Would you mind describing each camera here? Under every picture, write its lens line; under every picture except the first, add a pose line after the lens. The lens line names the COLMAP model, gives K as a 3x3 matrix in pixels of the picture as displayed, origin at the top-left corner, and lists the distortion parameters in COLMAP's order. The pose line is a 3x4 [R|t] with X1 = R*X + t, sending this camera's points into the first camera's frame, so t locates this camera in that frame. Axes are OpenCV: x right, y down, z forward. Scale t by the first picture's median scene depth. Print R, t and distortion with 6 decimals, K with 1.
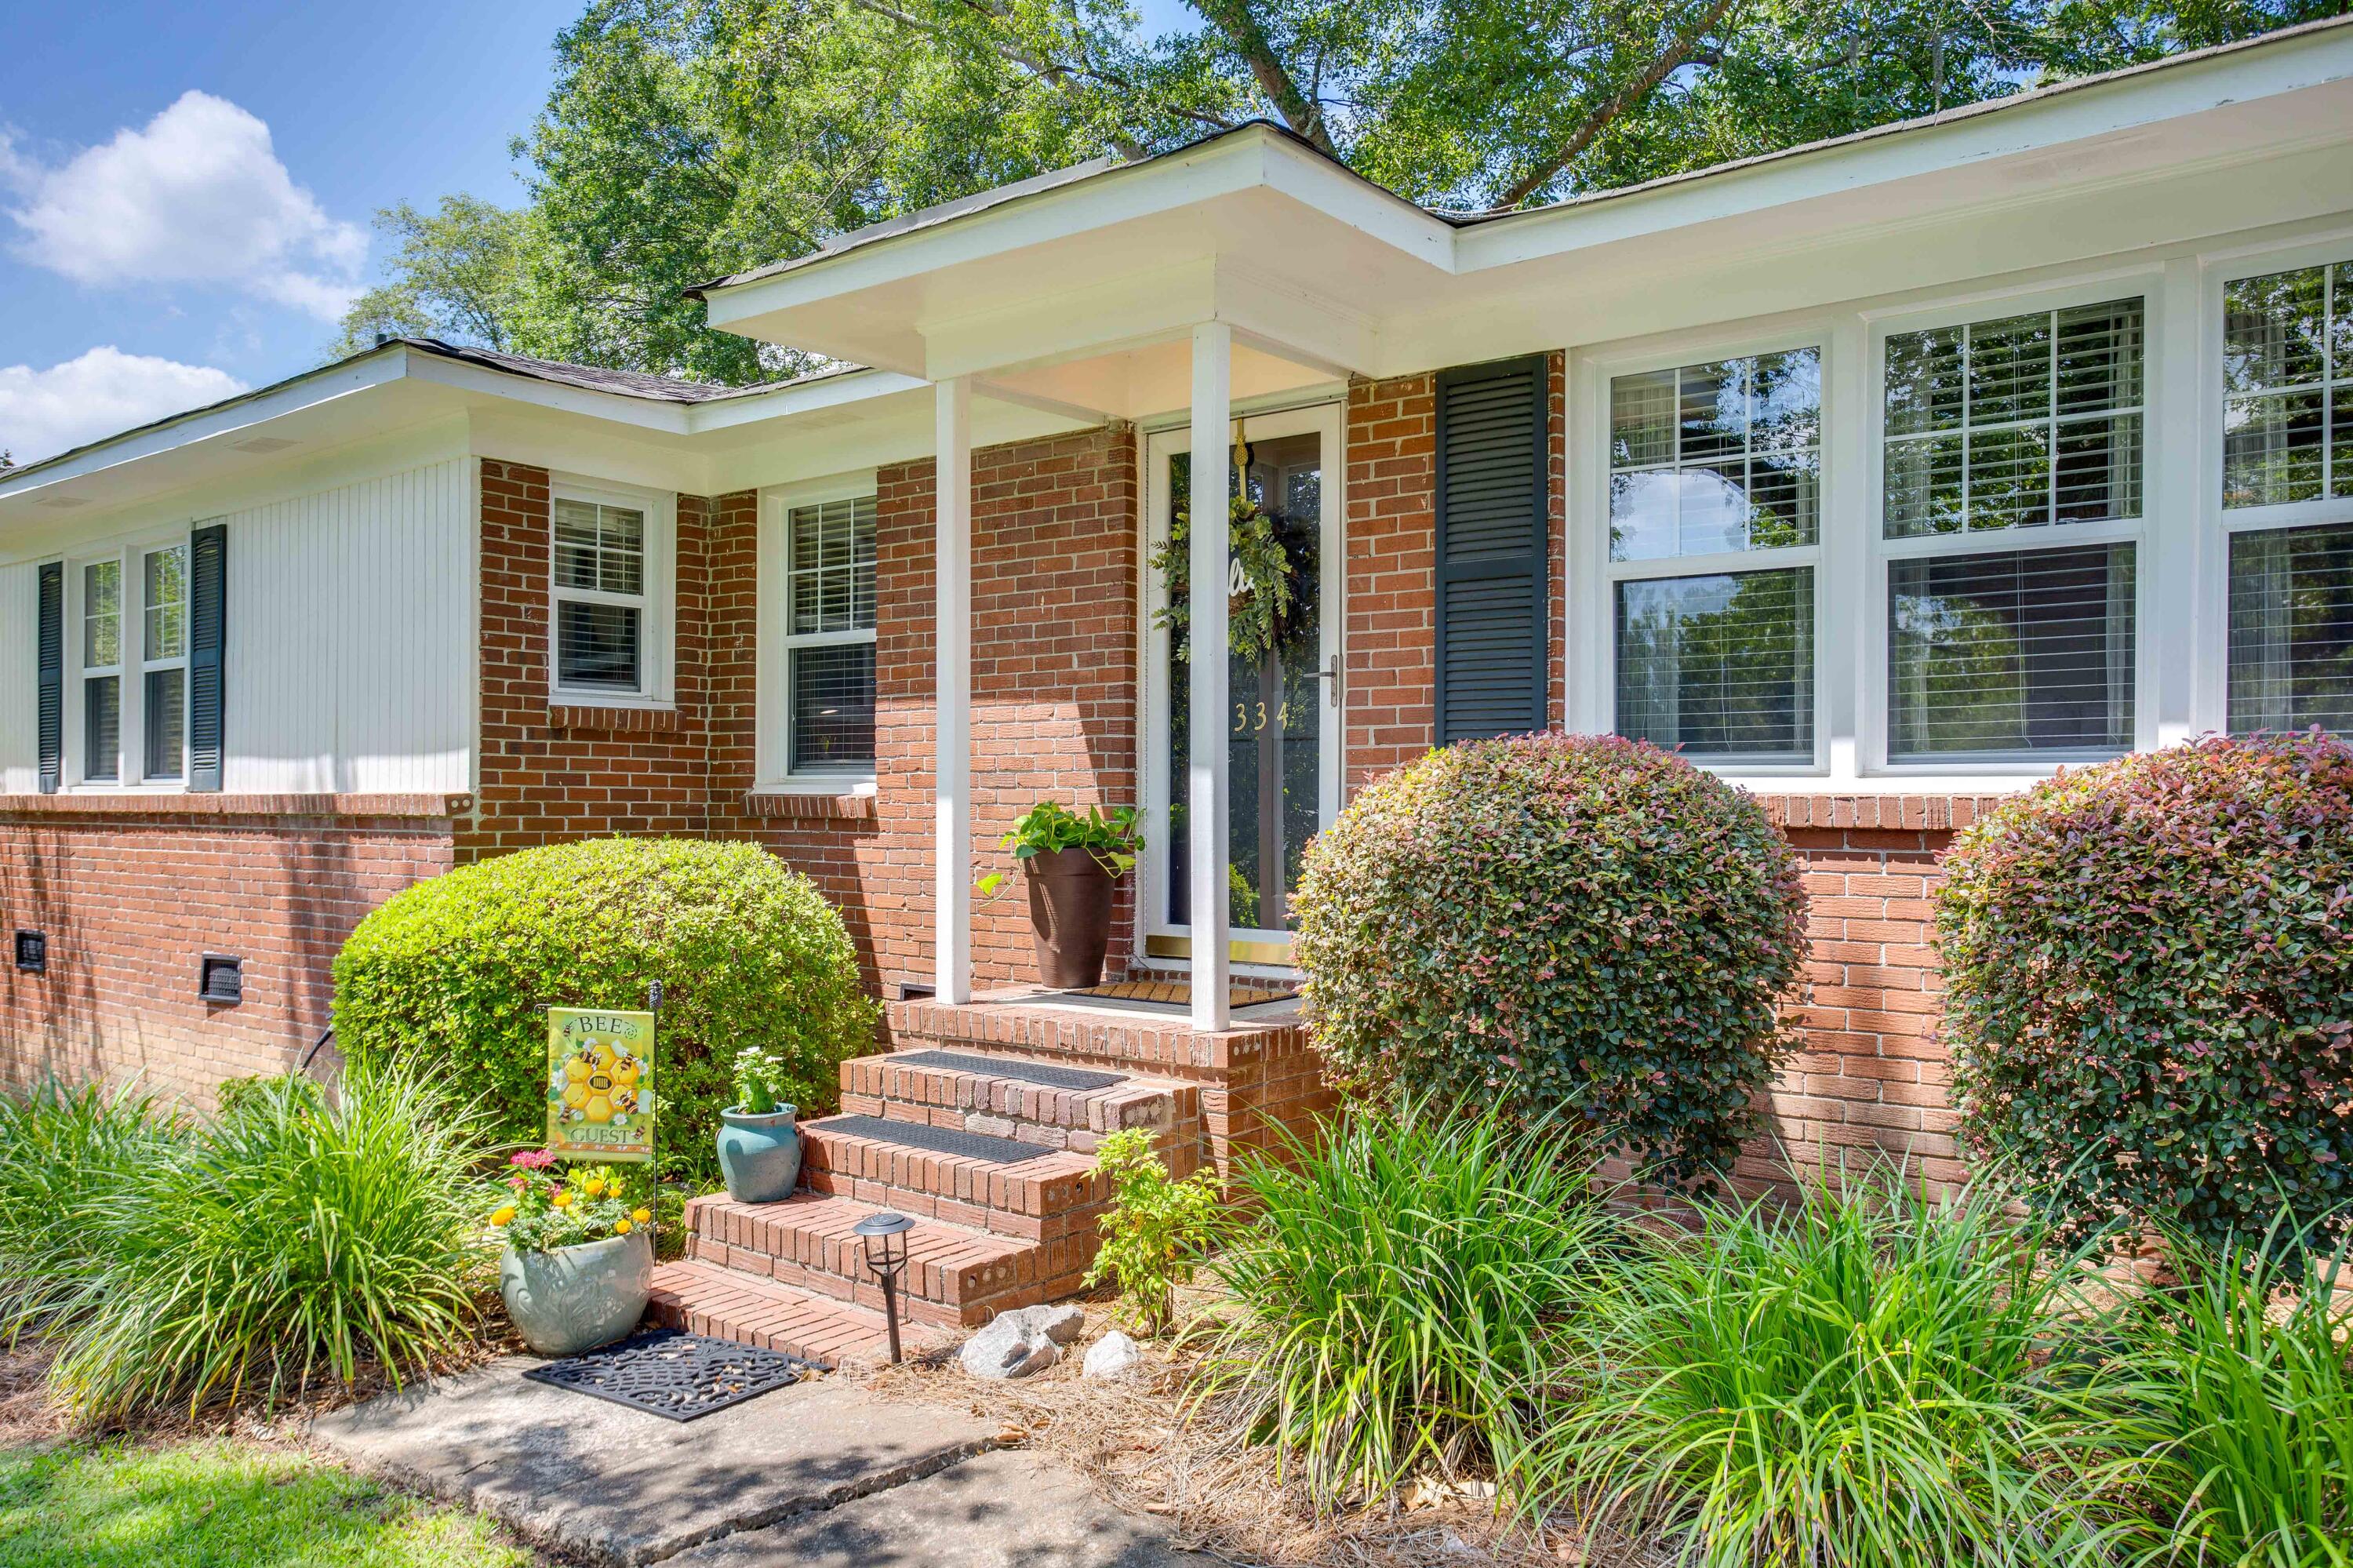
lens RADIAL K [[1661.5, 0, 1185.2], [0, 1661.5, 798.1], [0, 0, 1]] dist [-0.032750, 0.003295]
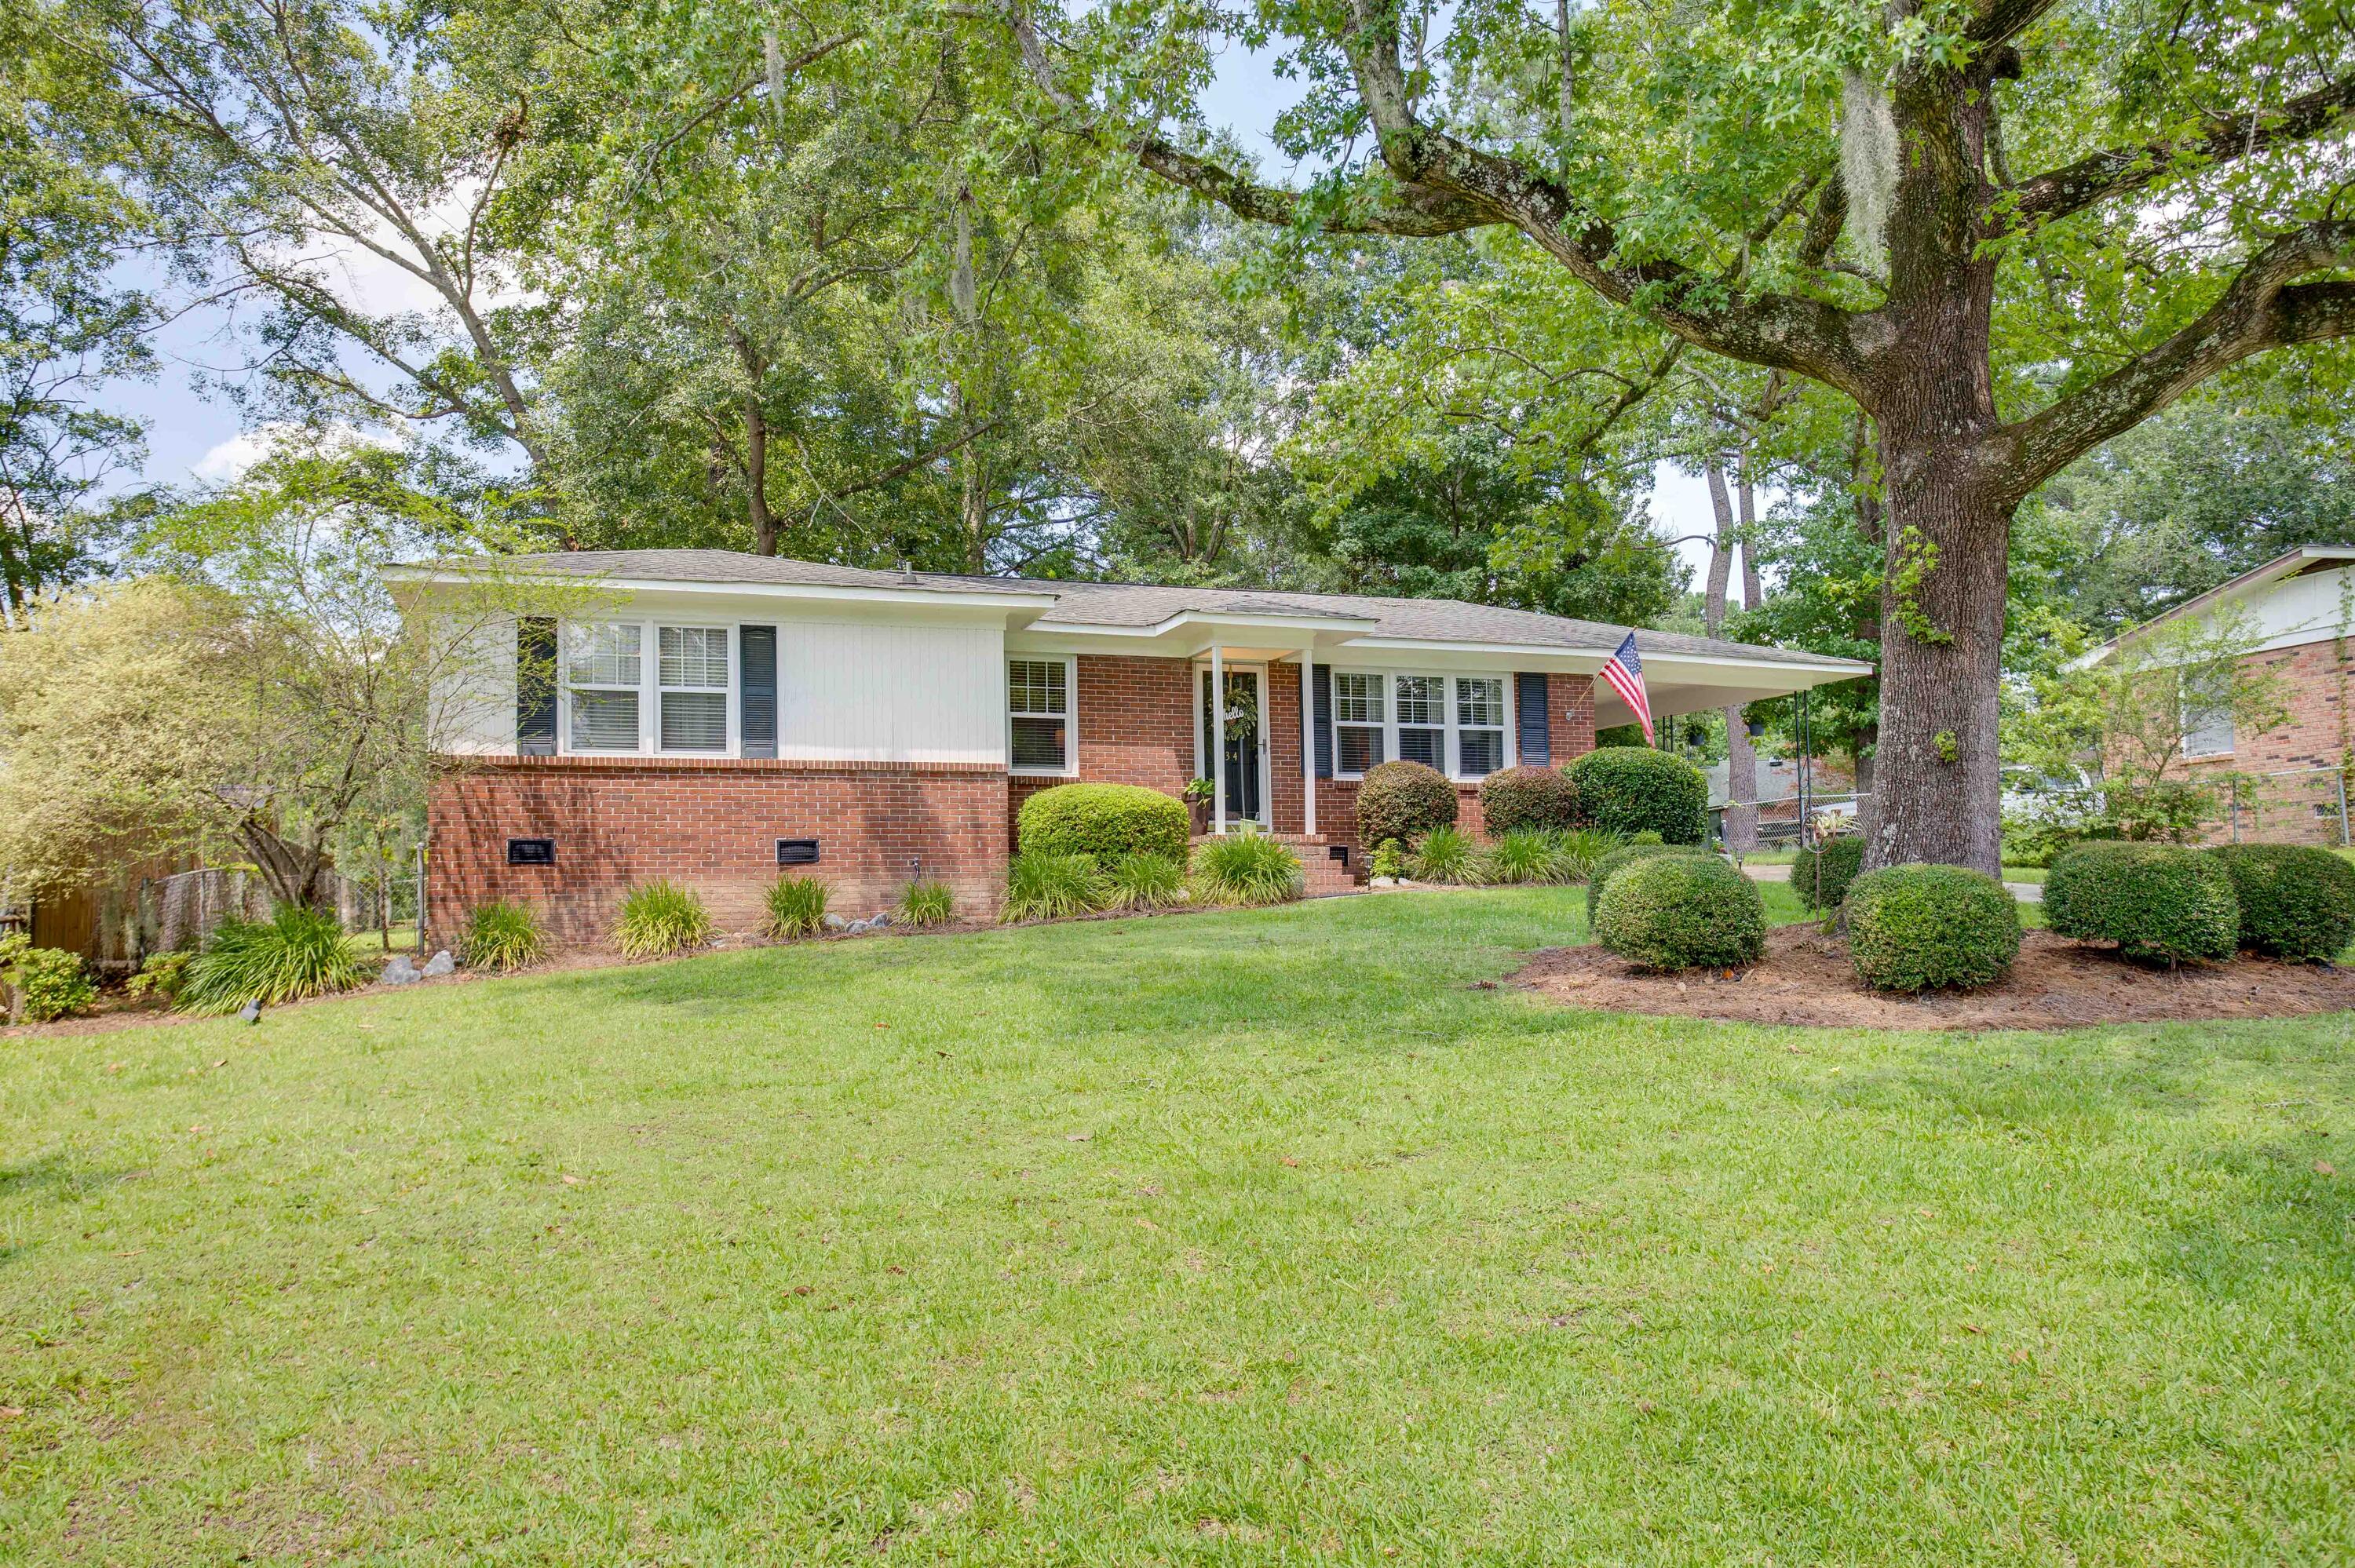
lens RADIAL K [[1676.2, 0, 1178.9], [0, 1676.2, 830.4], [0, 0, 1]] dist [-0.005824, 0.001894]
pose [[0.543749, 0.040823, 0.838255, -2.496065], [0.020667, 0.997862, -0.062002, 0.268275], [-0.838994, 0.051038, 0.541742, -0.606981]]
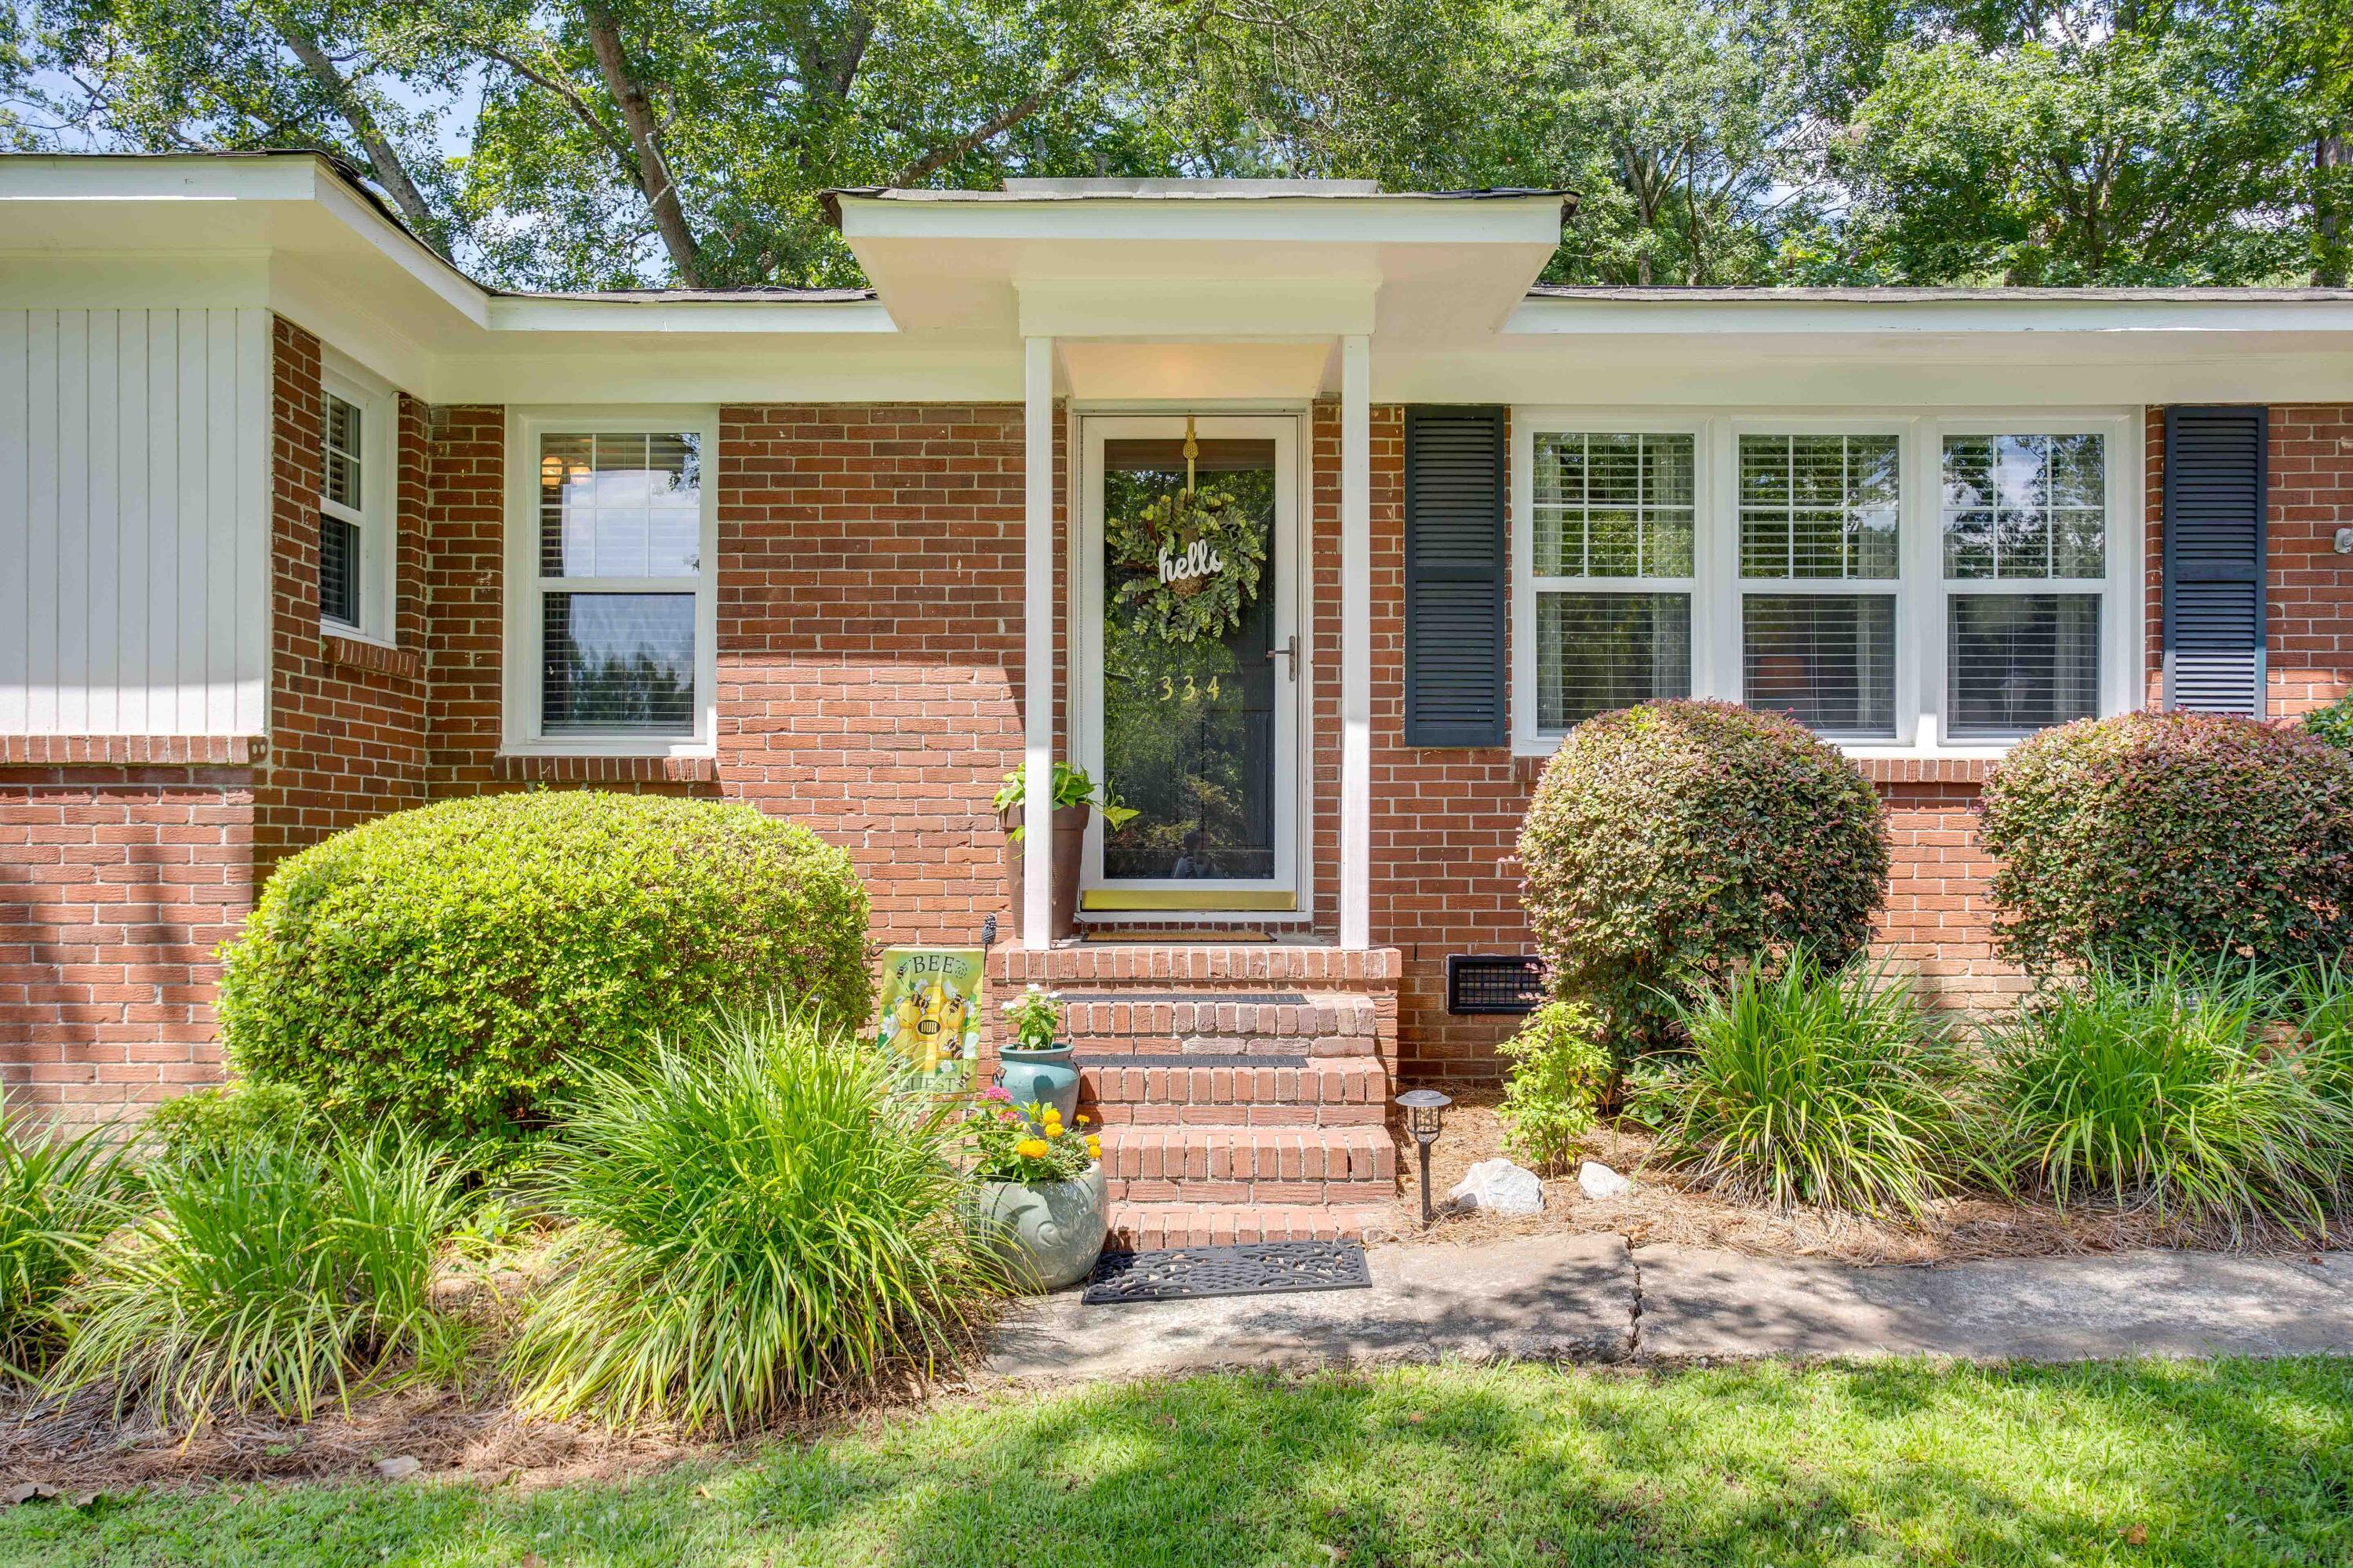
lens RADIAL K [[1675.1, 0, 1177.9], [0, 1675.1, 830.4], [0, 0, 1]] dist [-0.005824, 0.001894]
pose [[0.803990, 0.002582, 0.594637, -0.574381], [-0.001694, 0.999996, -0.002052, 0.043802], [-0.594640, 0.000642, 0.803992, 0.101464]]
